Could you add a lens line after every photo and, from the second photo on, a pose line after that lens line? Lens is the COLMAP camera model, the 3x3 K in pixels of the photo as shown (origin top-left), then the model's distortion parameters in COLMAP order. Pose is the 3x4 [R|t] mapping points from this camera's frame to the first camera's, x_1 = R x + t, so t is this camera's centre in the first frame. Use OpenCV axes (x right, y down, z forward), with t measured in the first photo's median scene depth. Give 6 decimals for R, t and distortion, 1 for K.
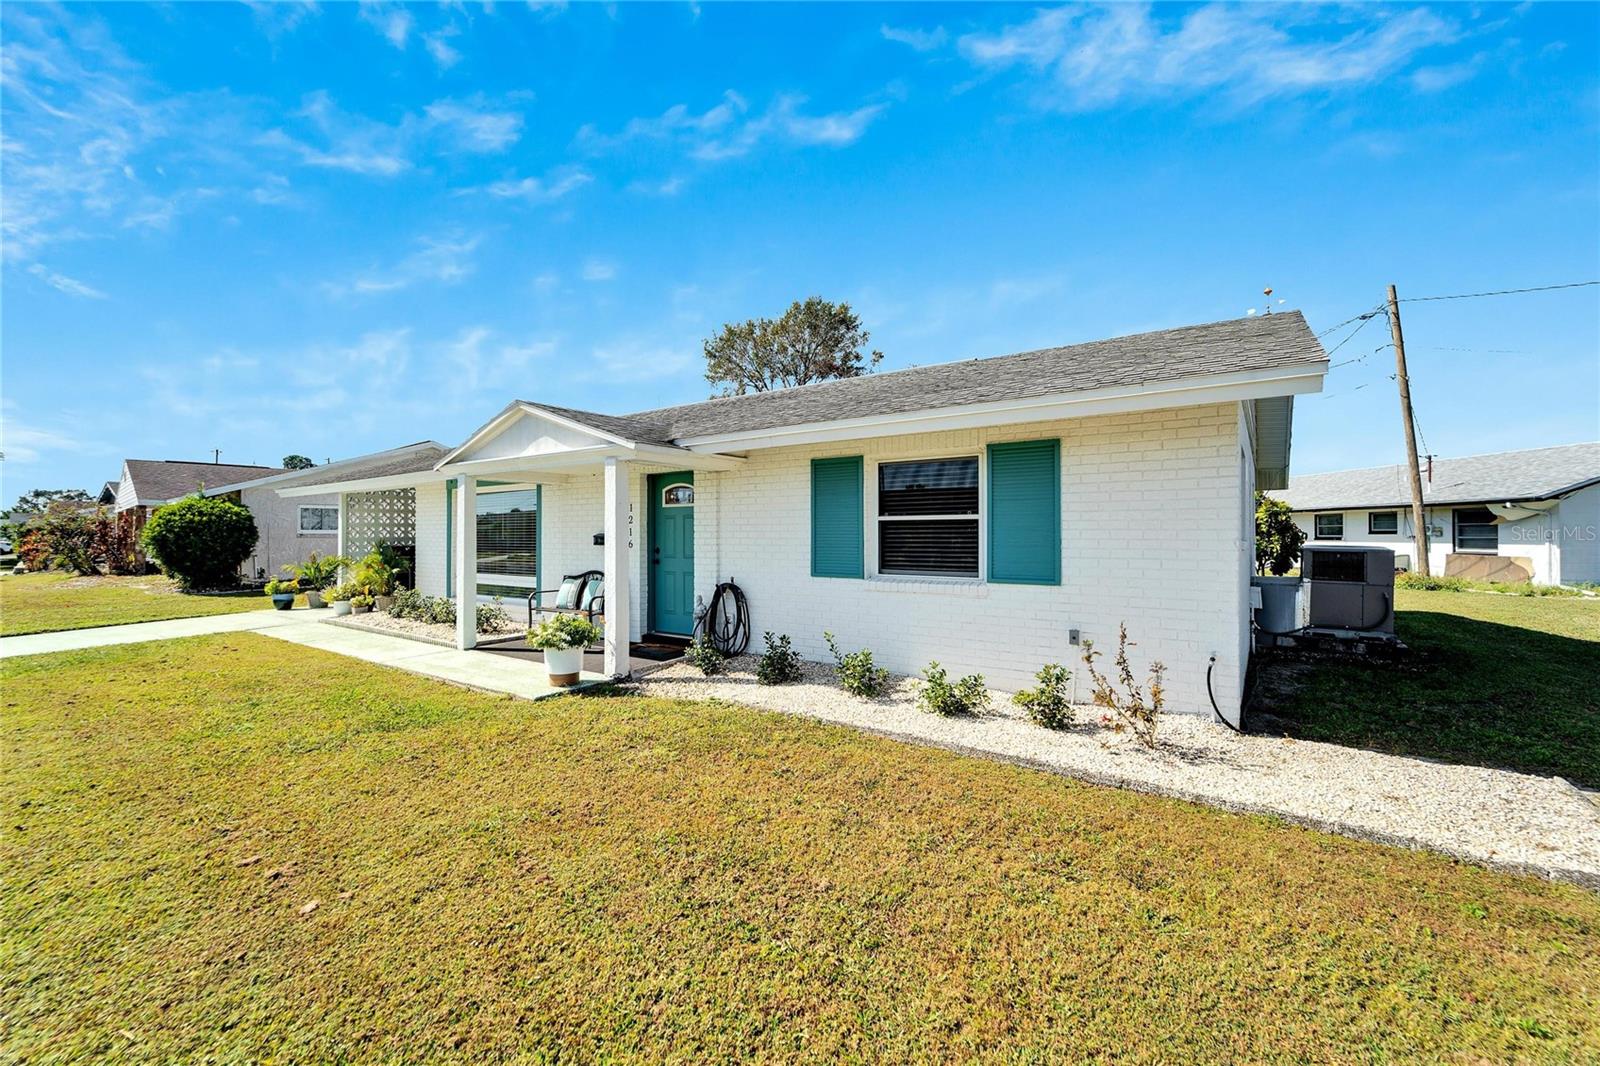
lens RADIAL K [[654.5, 0, 798.8], [0, 654.5, 530.7], [0, 0, 1]] dist [0.000844, -0.000298]
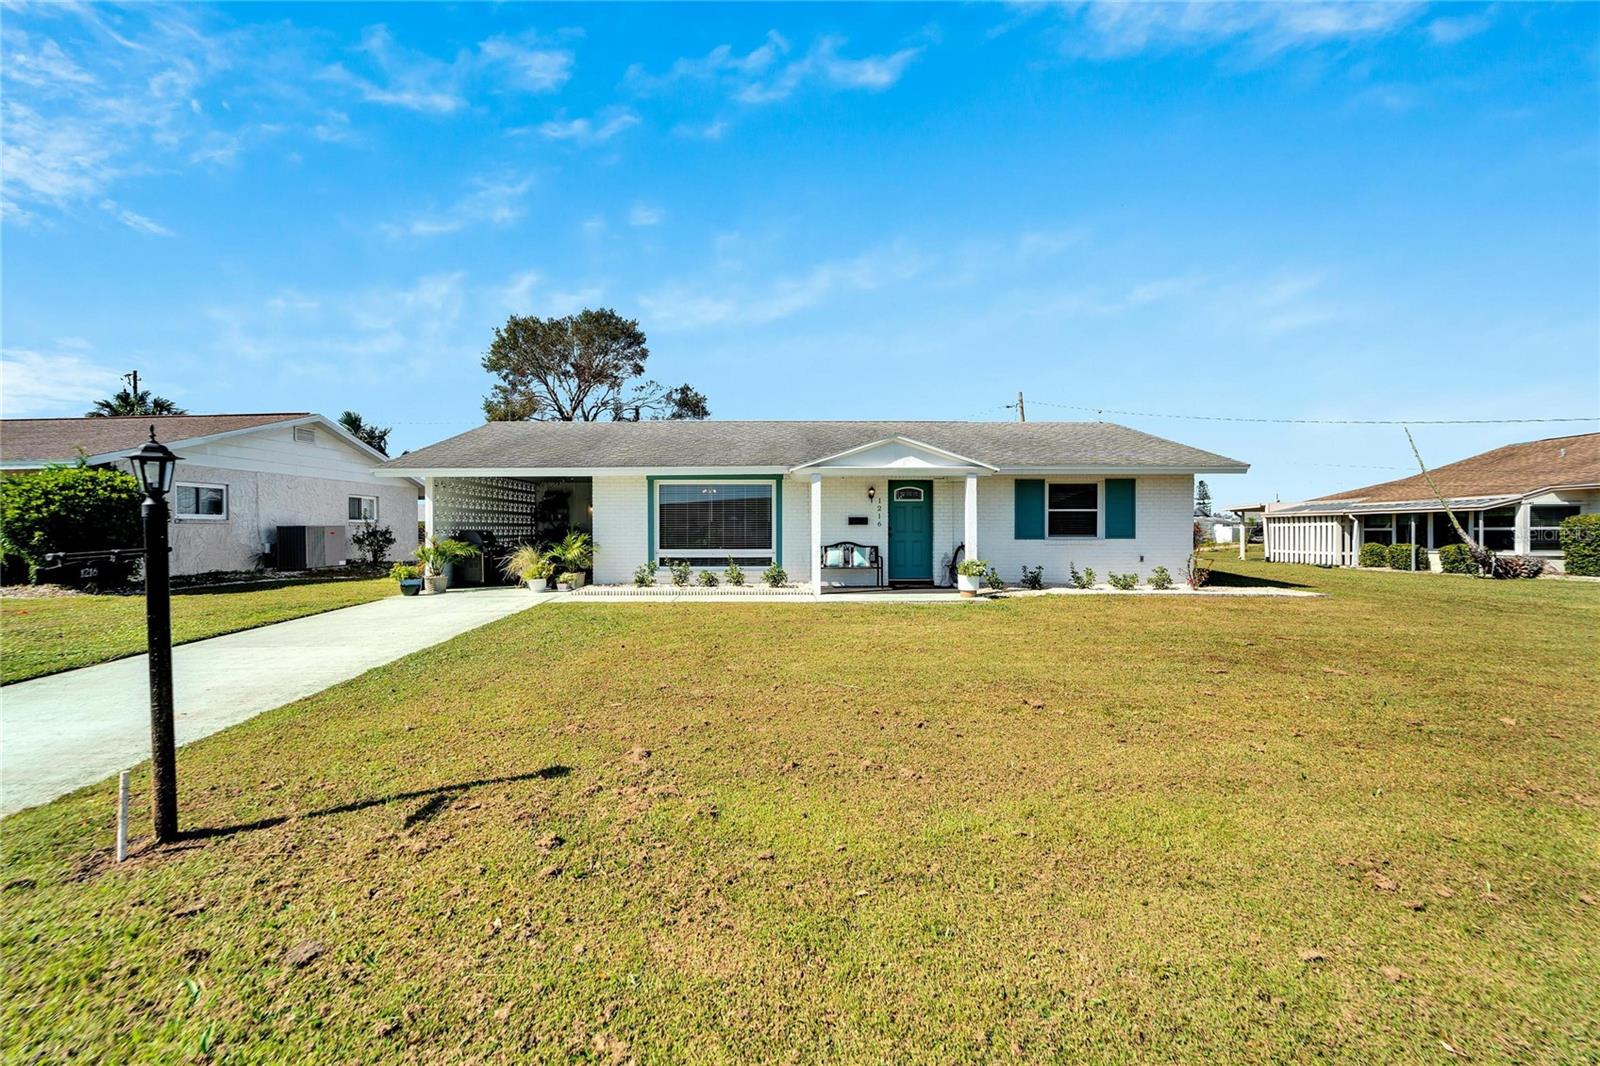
lens RADIAL K [[633.7, 0, 800.6], [0, 633.7, 552.9], [0, 0, 1]] dist [-0.000249, -0.000065]
pose [[0.805830, -0.017942, 0.591875, -1.441548], [-0.002499, 0.999429, 0.033699, 0.042877], [-0.592141, -0.028634, 0.805325, -0.129868]]
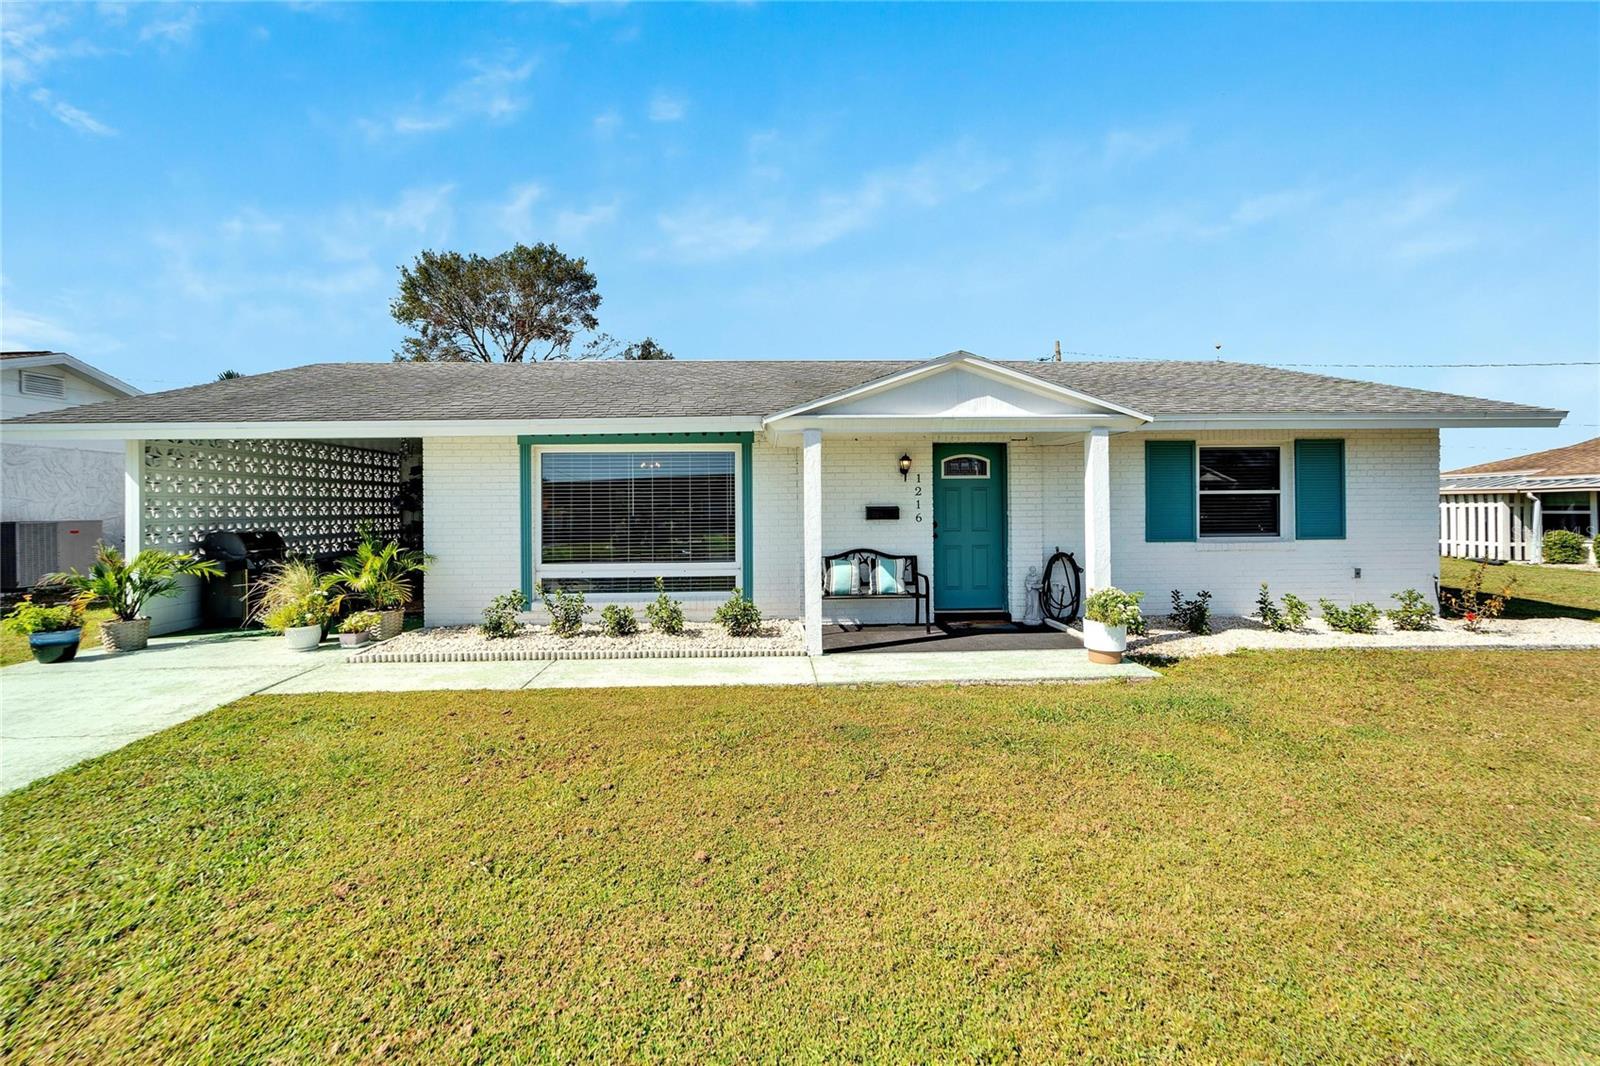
lens RADIAL K [[654.6, 0, 797.2], [0, 654.6, 527.2], [0, 0, 1]] dist [0.000391, -0.000124]
pose [[0.797145, -0.019851, 0.603461, -1.043708], [0.004316, 0.999621, 0.027181, 0.008375], [-0.603772, -0.019062, 0.796929, 0.402595]]
